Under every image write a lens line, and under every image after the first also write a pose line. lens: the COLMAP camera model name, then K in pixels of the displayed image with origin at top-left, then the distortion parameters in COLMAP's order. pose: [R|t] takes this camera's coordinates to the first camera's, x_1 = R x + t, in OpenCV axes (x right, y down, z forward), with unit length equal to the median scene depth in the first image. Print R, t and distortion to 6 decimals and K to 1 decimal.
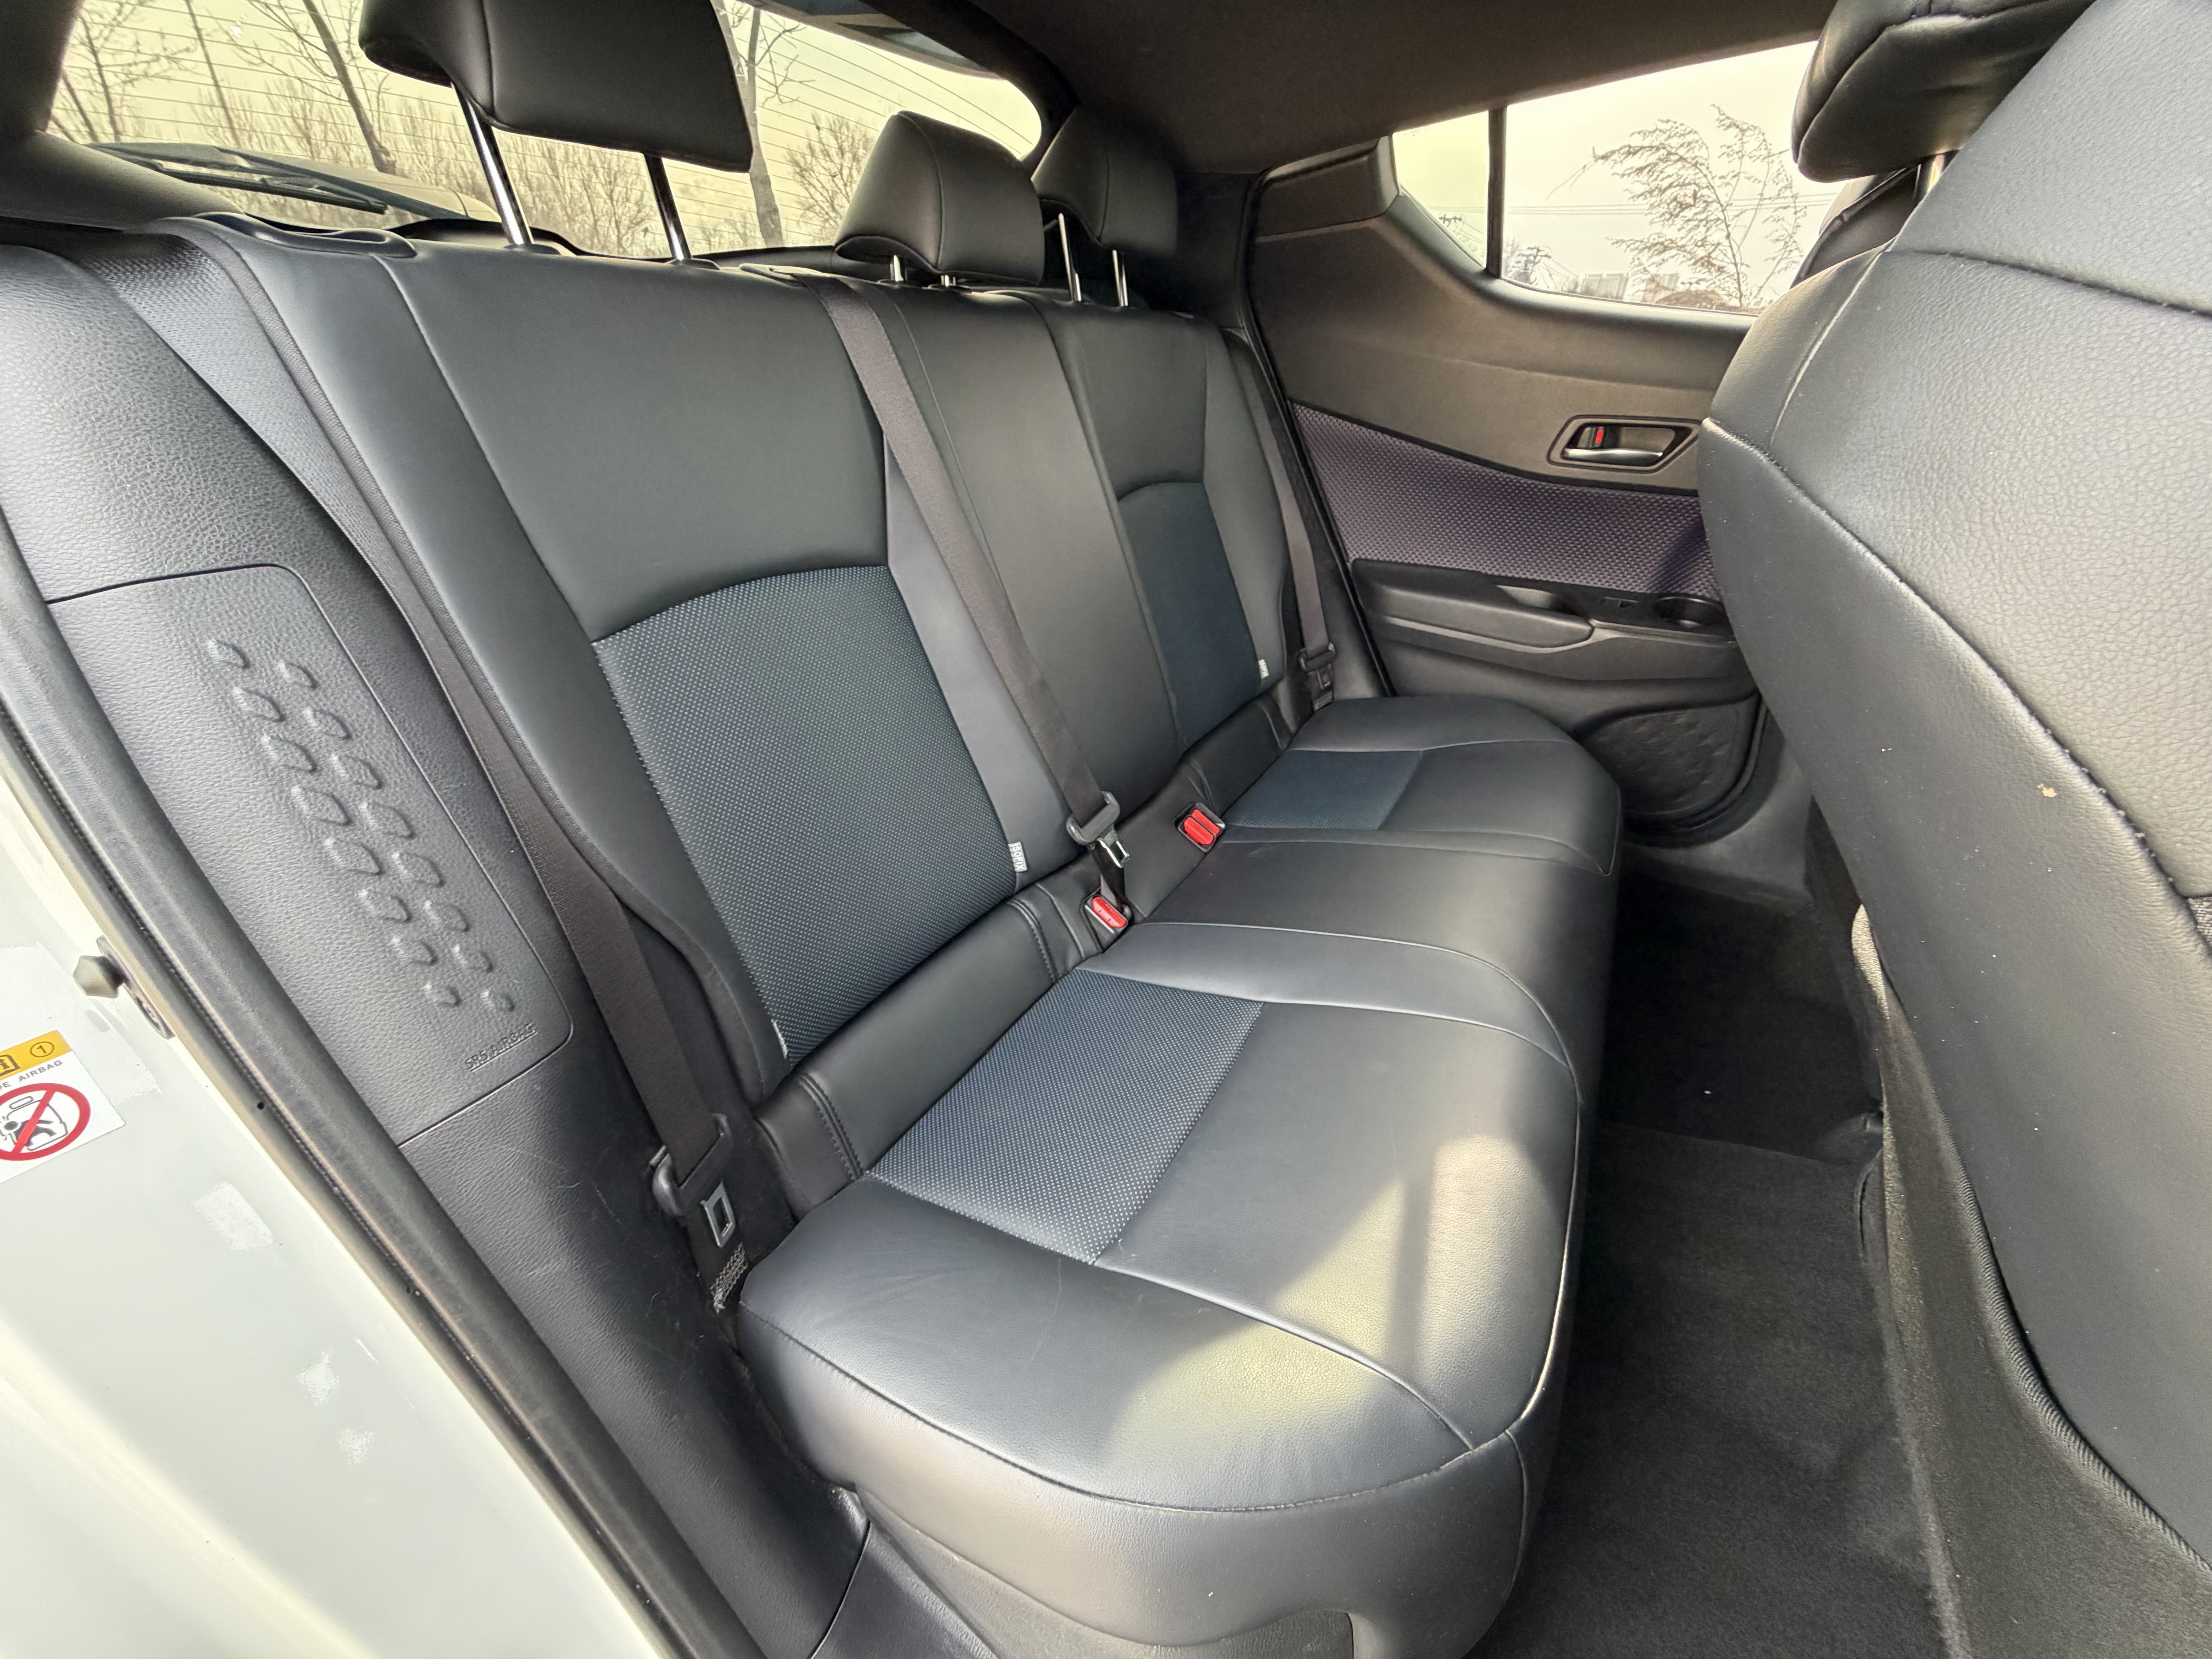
lens RADIAL K [[841.5, 0, 1104.3], [0, 841.5, 828.2], [0, 0, 1]] dist [-0.000624, -0.000037]
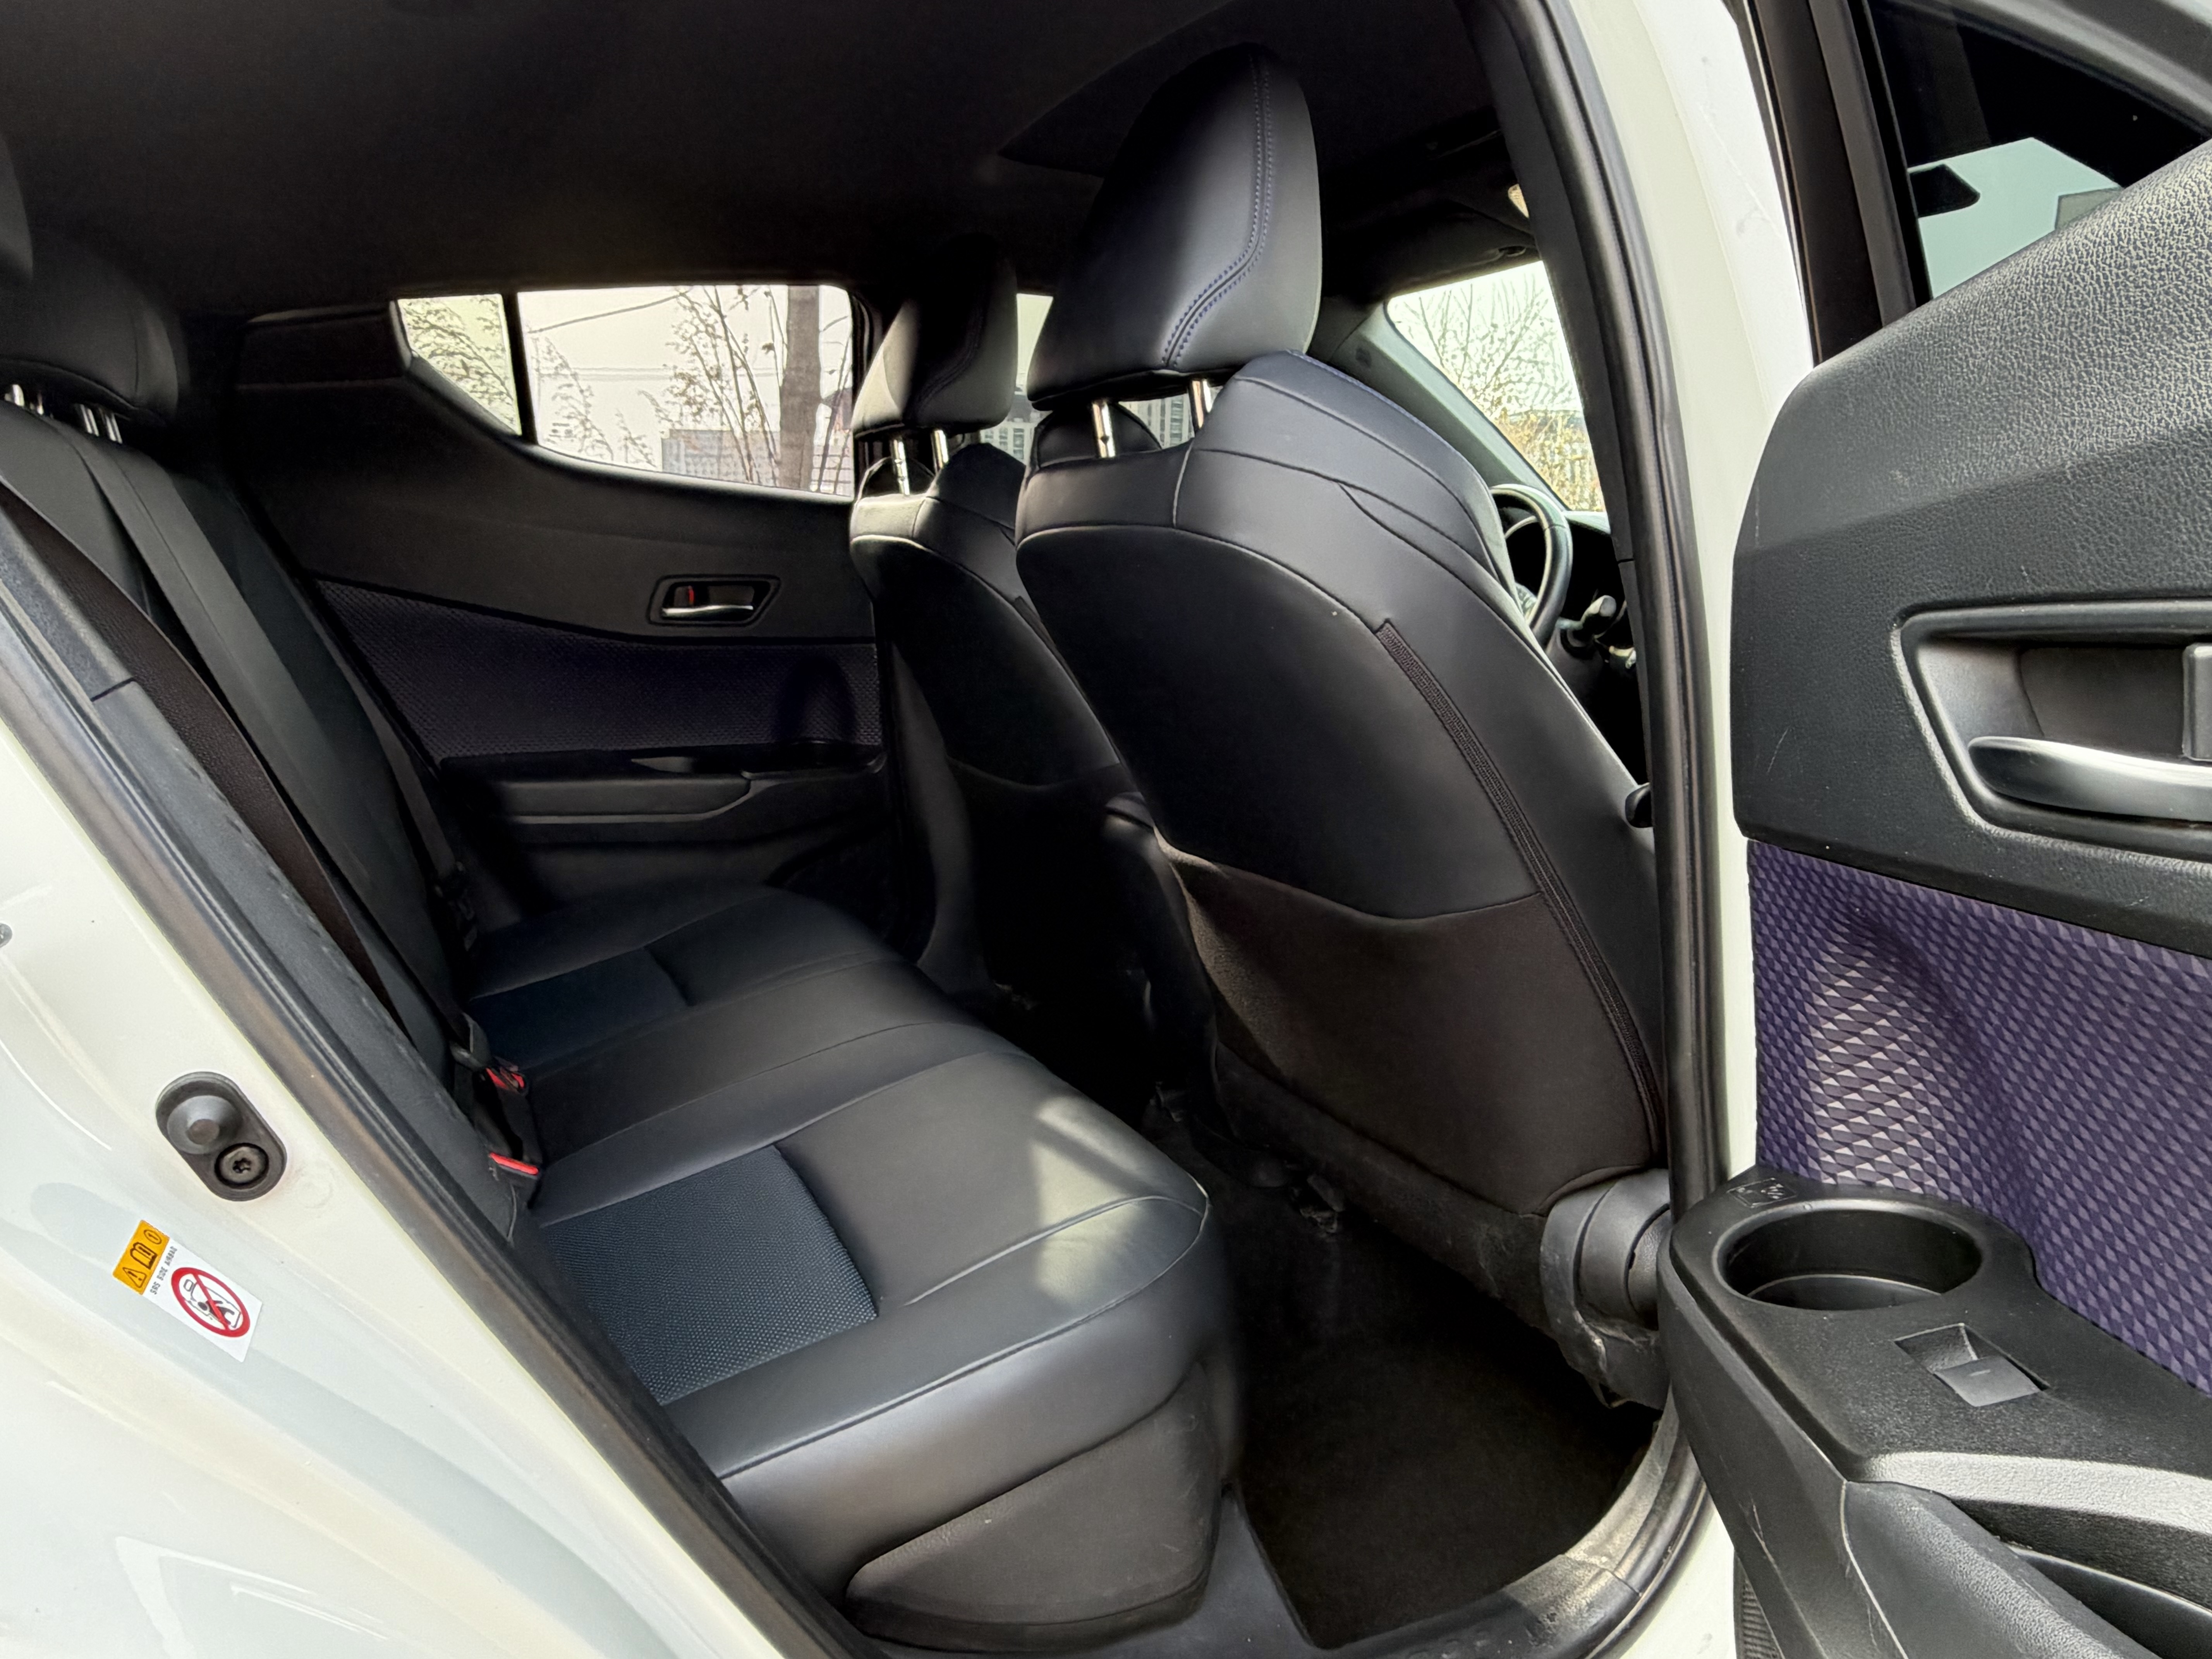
lens RADIAL K [[1485.8, 0, 1107.1], [0, 1485.8, 829.7], [0, 0, 1]] dist [-0.088580, -0.001655]
pose [[0.533151, -0.149912, 0.832632, -0.582297], [0.404393, 0.909621, -0.095167, 0.128255], [-0.743113, 0.387449, 0.545589, -0.162804]]
